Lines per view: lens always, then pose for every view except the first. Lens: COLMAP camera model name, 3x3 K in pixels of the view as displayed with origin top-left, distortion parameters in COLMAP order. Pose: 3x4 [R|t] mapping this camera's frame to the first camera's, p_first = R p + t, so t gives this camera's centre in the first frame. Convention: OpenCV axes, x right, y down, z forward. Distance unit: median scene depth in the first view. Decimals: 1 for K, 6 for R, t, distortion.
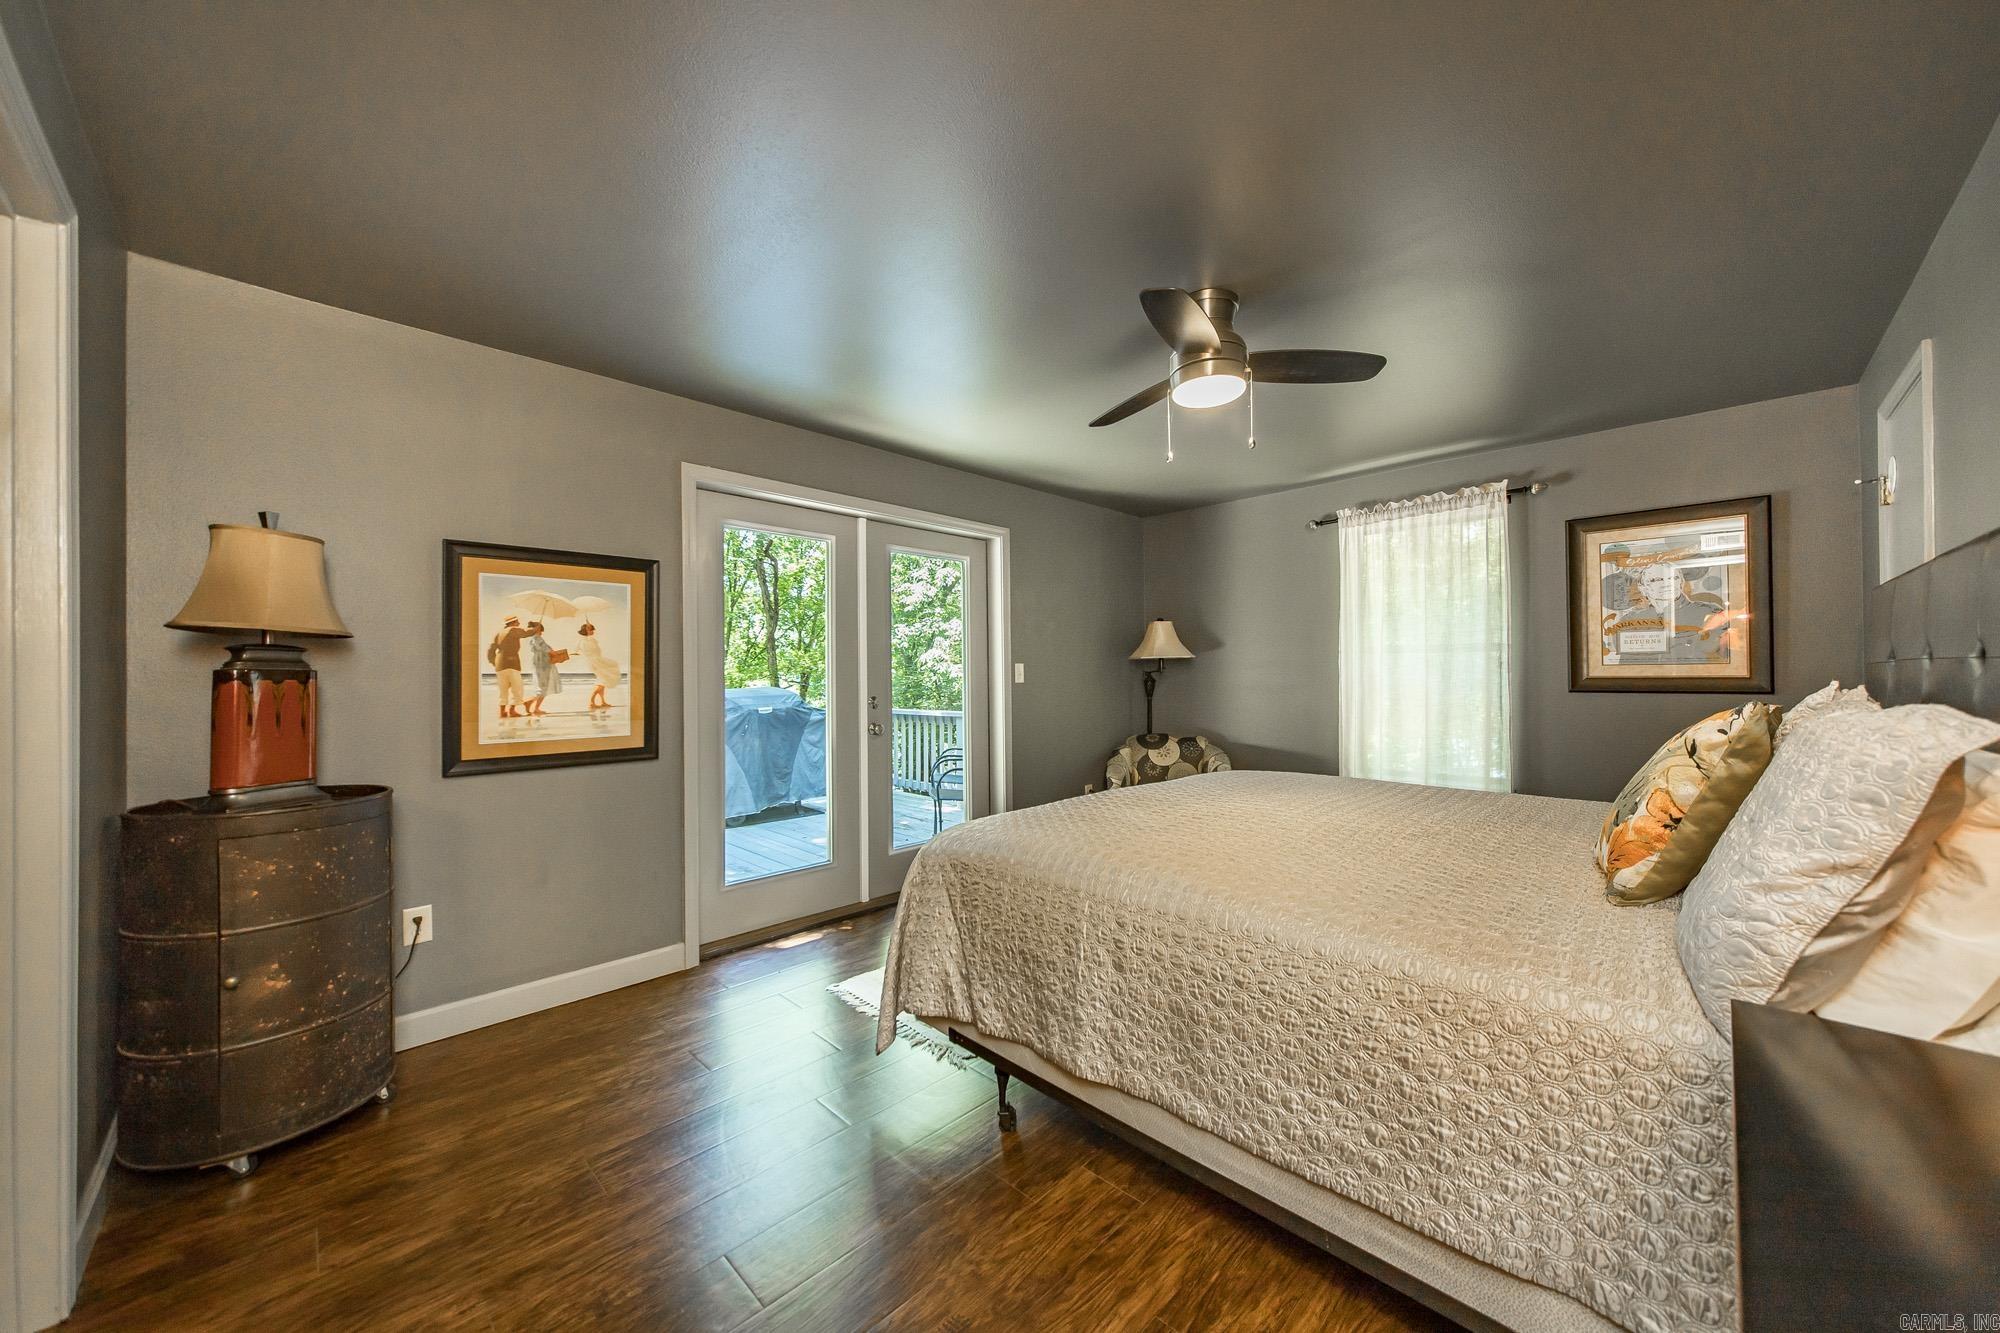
lens RADIAL K [[705.8, 0, 1000.0], [0, 705.8, 666.5], [0, 0, 1]] dist [-0.000179, -0.000011]
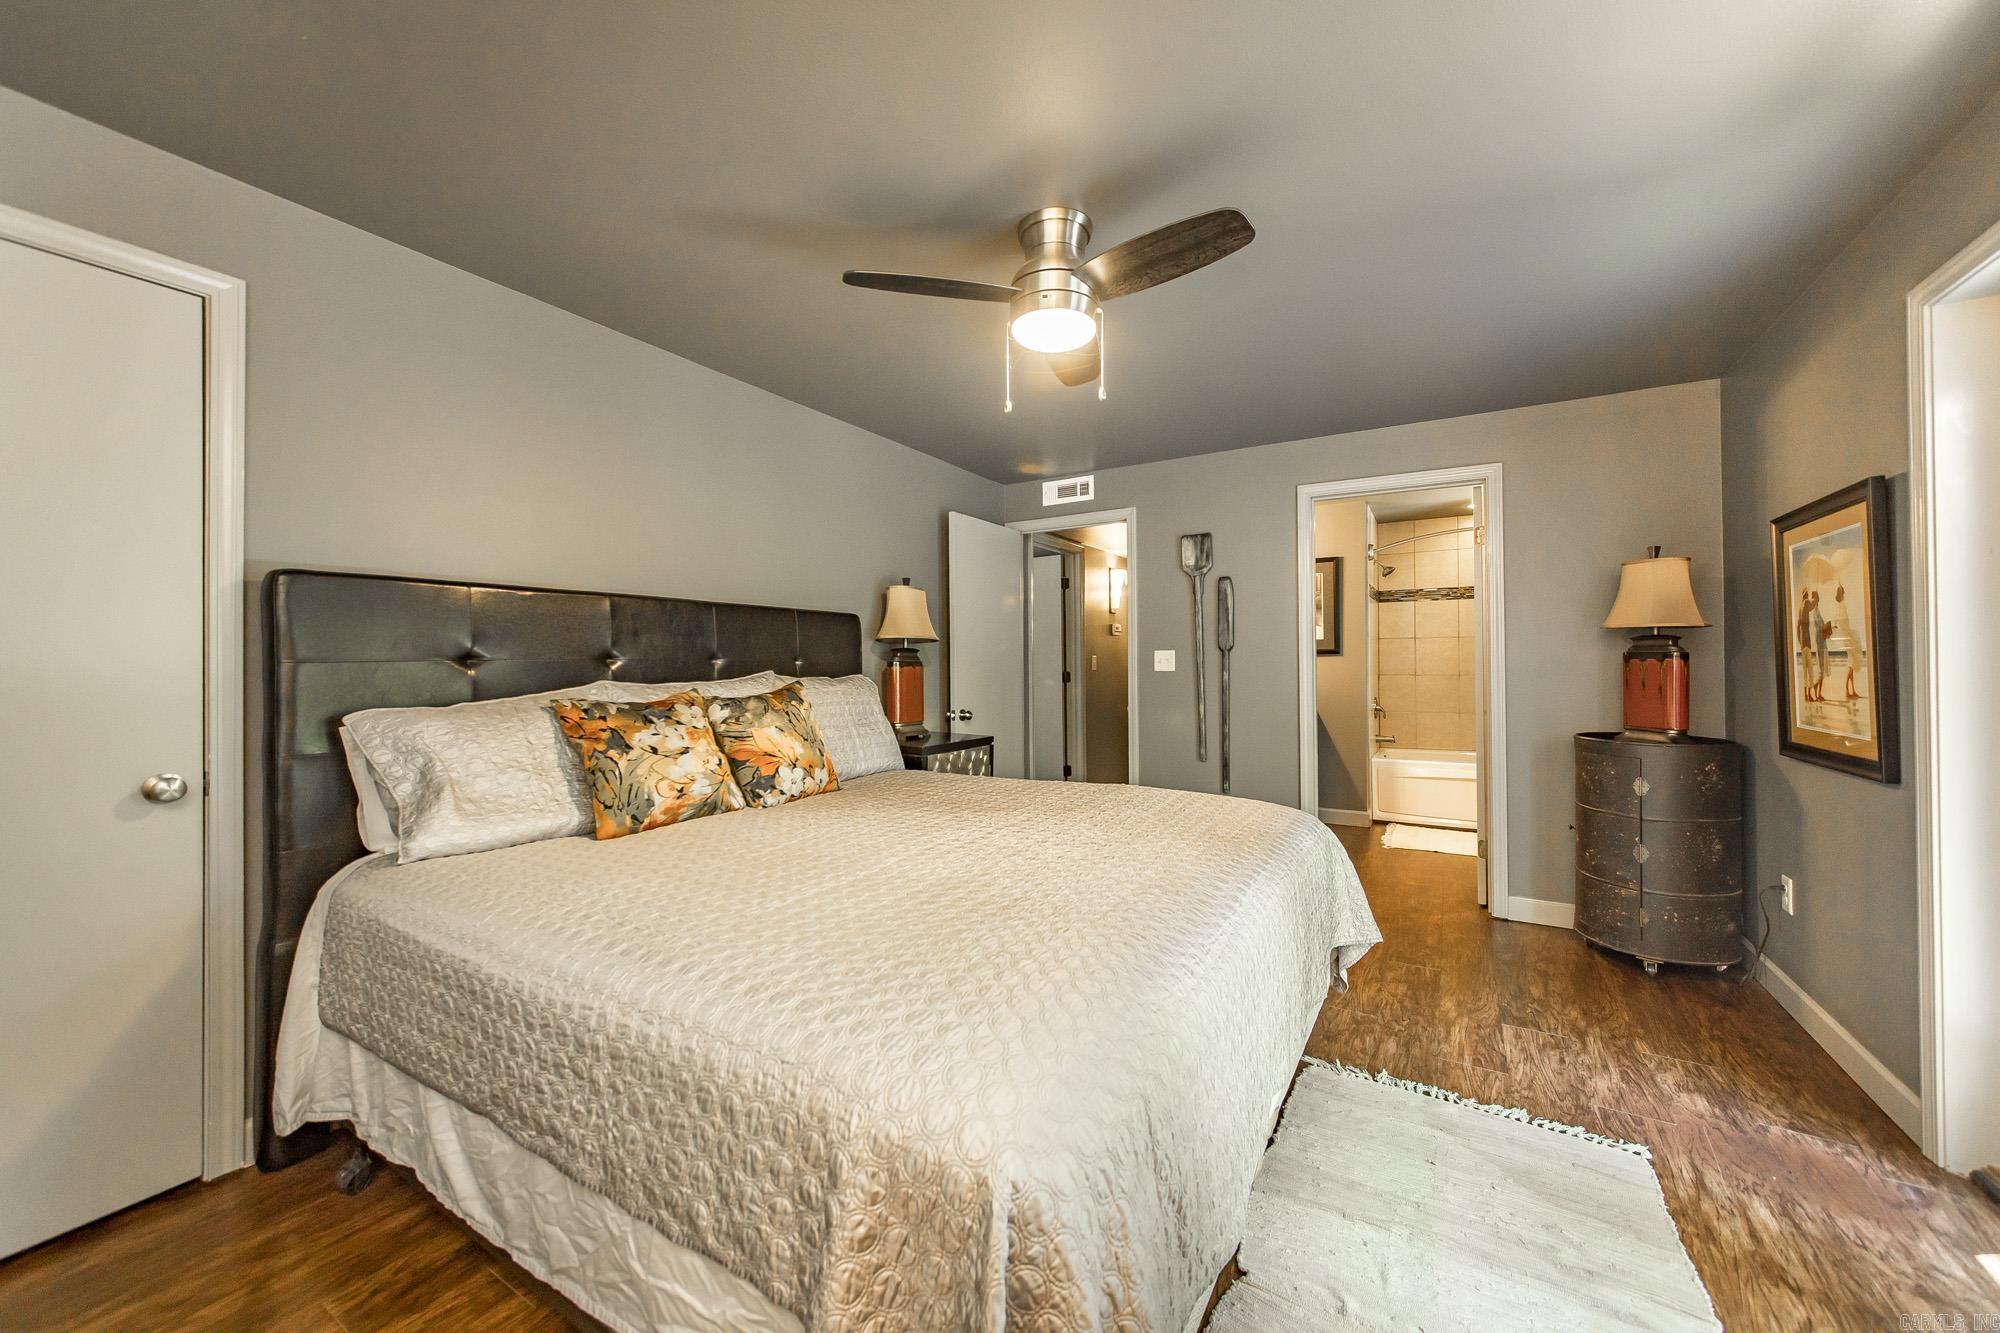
lens RADIAL K [[757.9, 0, 1000.0], [0, 757.9, 666.5], [0, 0, 1]] dist [-0.000025, -0.000005]
pose [[-0.968752, 0.011627, -0.247758, 0.525212], [0.014456, 0.999849, -0.009600, 0.021827], [0.247609, -0.012882, -0.968774, 1.653645]]
